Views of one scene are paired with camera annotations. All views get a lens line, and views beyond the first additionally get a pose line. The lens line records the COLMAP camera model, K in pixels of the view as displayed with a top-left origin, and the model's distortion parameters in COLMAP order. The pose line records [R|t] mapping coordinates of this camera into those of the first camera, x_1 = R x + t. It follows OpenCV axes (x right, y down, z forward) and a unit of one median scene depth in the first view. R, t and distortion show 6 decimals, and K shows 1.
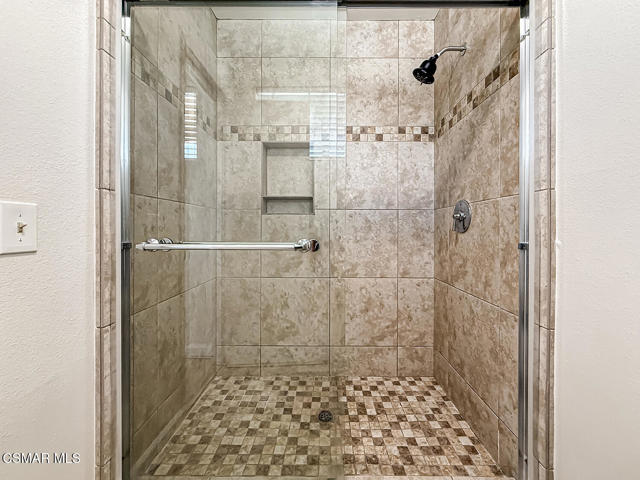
lens RADIAL K [[260.6, 0, 322.4], [0, 260.6, 230.5], [0, 0, 1]] dist [-0.001936, -0.000390]
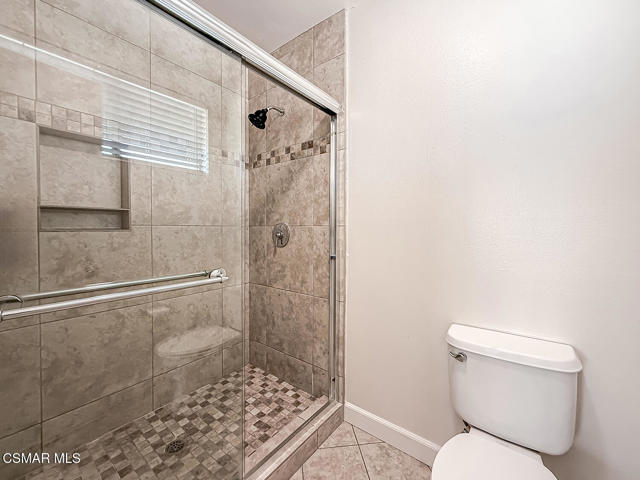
lens RADIAL K [[260.6, 0, 318.0], [0, 260.6, 235.9], [0, 0, 1]] dist [-0.001936, -0.000390]
pose [[0.610876, -0.026201, 0.791292, -0.404752], [0.005551, 0.999569, 0.028812, -0.083613], [-0.791707, -0.013208, 0.610759, 0.014204]]
